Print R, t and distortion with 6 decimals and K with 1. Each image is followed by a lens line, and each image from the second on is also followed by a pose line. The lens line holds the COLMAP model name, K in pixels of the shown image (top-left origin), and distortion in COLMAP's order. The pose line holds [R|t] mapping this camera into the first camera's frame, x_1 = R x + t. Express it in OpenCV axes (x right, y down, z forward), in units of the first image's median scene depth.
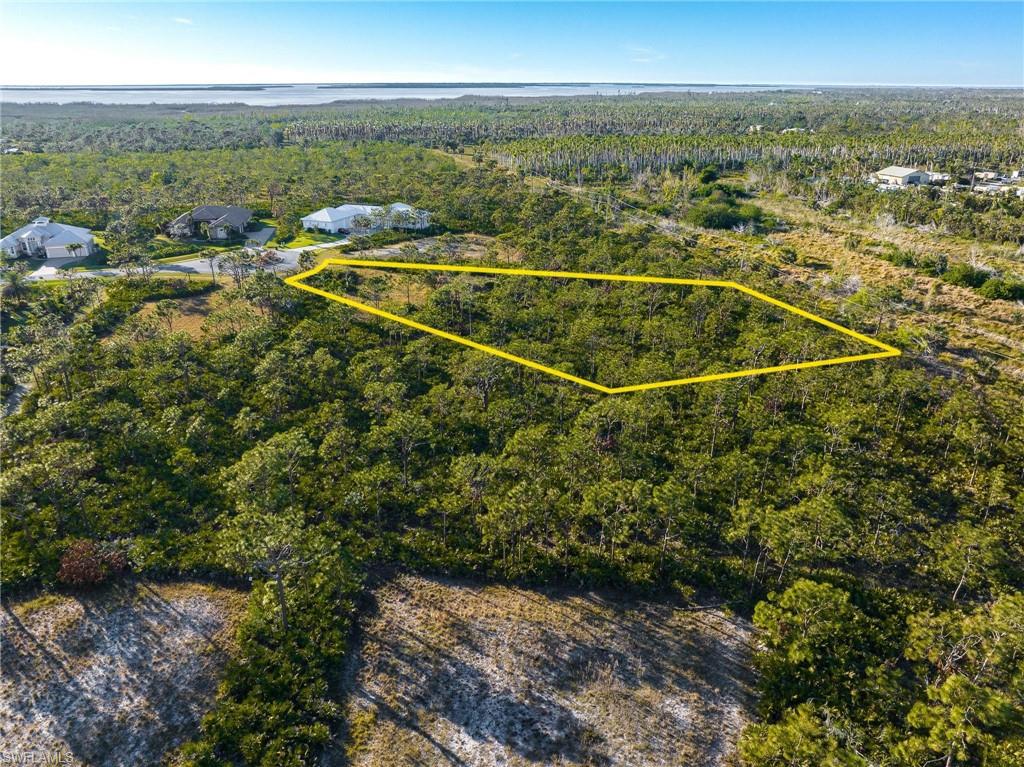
lens RADIAL K [[743.3, 0, 512.0], [0, 743.3, 383.5], [0, 0, 1]] dist [-0.040833, 0.024141]
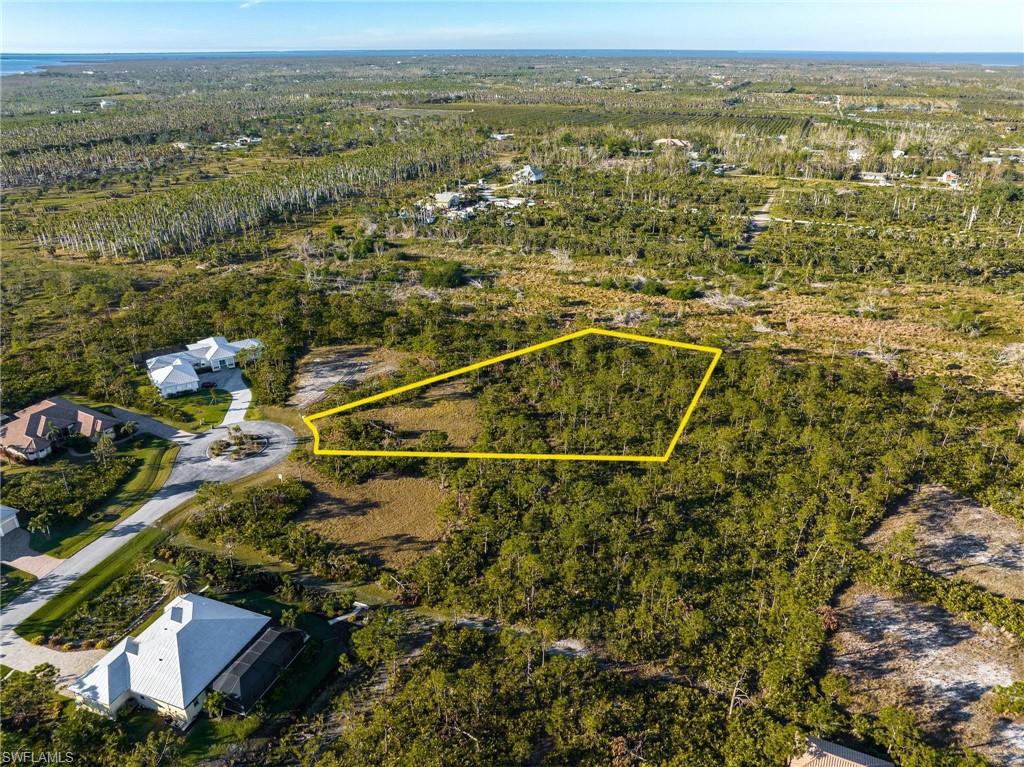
lens RADIAL K [[733.4, 0, 507.3], [0, 733.4, 381.9], [0, 0, 1]] dist [-0.032661, 0.003728]
pose [[0.616984, -0.323095, 0.717594, -0.776513], [0.290879, 0.940890, 0.173538, -0.302055], [-0.731246, 0.101663, 0.674495, 0.110556]]
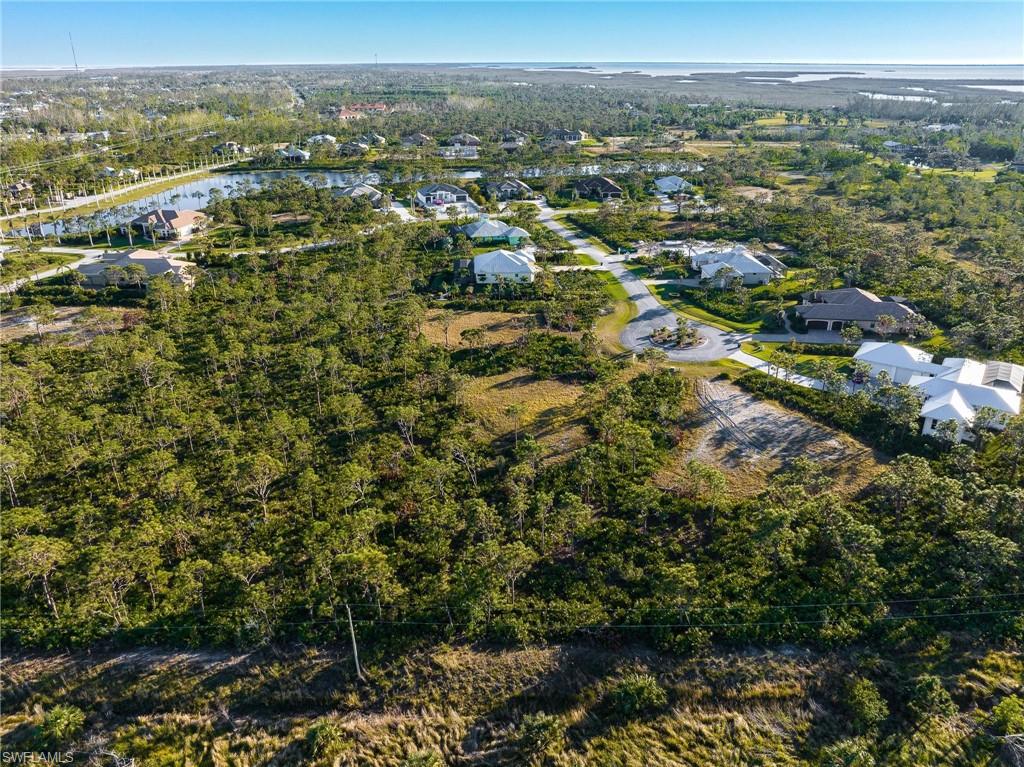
lens RADIAL K [[733.4, 0, 507.3], [0, 733.4, 381.9], [0, 0, 1]] dist [-0.032661, 0.003728]
pose [[-0.242637, 0.403462, -0.882239, 0.540205], [-0.357289, 0.808327, 0.467924, -0.469704], [0.901927, 0.428750, -0.051977, 0.890663]]
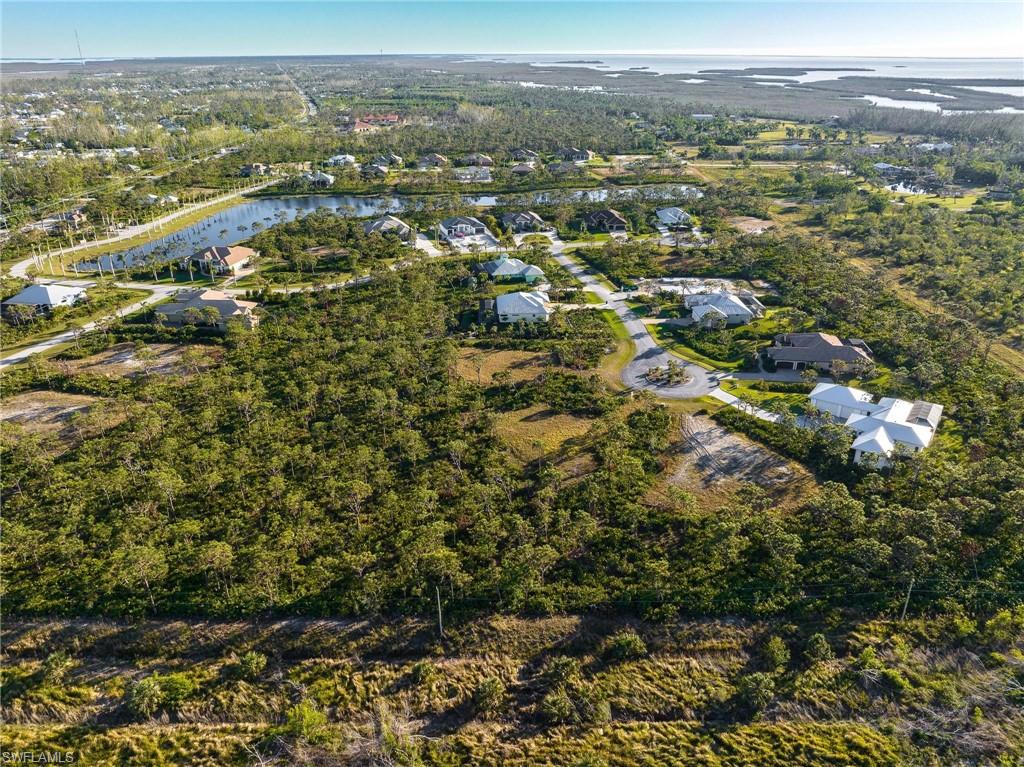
lens RADIAL K [[743.3, 0, 512.0], [0, 743.3, 383.5], [0, 0, 1]] dist [-0.040833, 0.024141]
pose [[-0.244163, 0.407828, -0.879807, 0.713877], [-0.359445, 0.804578, 0.472708, -0.601111], [0.900657, 0.431661, -0.049857, 0.858016]]
